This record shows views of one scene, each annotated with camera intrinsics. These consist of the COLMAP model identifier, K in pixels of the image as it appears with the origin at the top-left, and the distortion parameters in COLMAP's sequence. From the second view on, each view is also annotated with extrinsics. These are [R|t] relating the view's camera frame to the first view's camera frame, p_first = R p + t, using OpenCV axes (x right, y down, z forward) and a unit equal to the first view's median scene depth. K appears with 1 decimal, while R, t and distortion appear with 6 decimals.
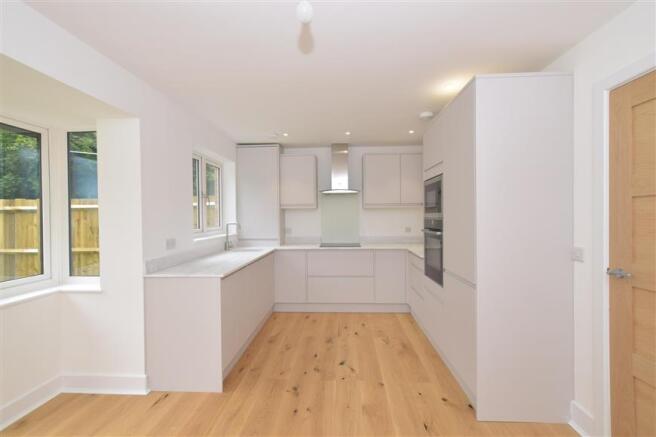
lens RADIAL K [[292.5, 0, 328.0], [0, 292.5, 218.5], [0, 0, 1]] dist [0.002667, 0.000243]
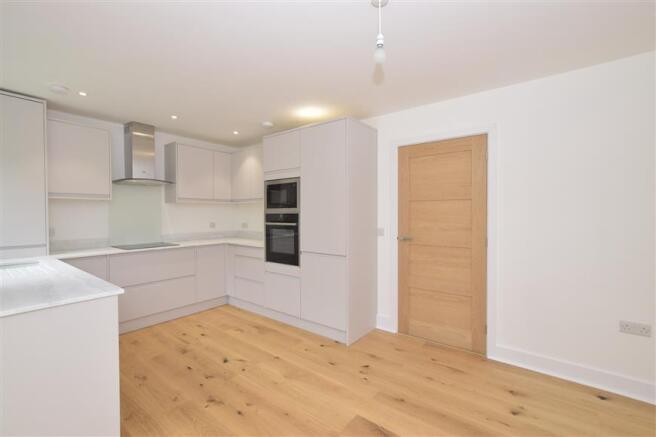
lens RADIAL K [[286.5, 0, 328.0], [0, 286.5, 218.5], [0, 0, 1]] dist [-0.002291, -0.000070]
pose [[0.570572, -0.011156, 0.821171, -0.456406], [0.008169, 0.999935, 0.007909, 0.014414], [-0.821207, 0.002196, 0.570627, 0.151045]]
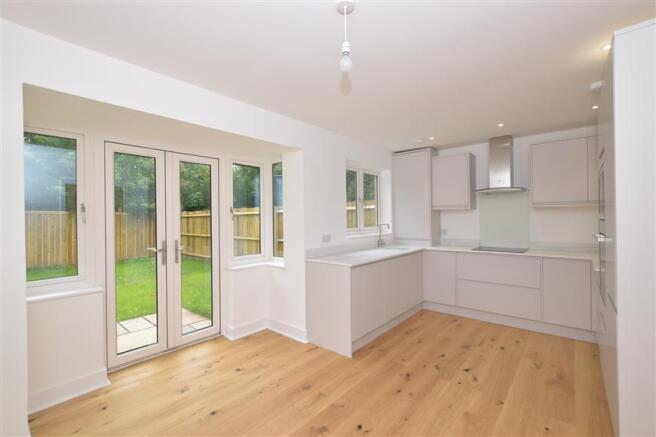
lens RADIAL K [[286.5, 0, 328.0], [0, 286.5, 218.5], [0, 0, 1]] dist [-0.002291, -0.000070]
pose [[0.792015, 0.000453, -0.610501, 0.223100], [-0.002018, 0.999996, -0.001876, -0.002189], [0.610498, 0.002718, 0.792013, -0.025156]]
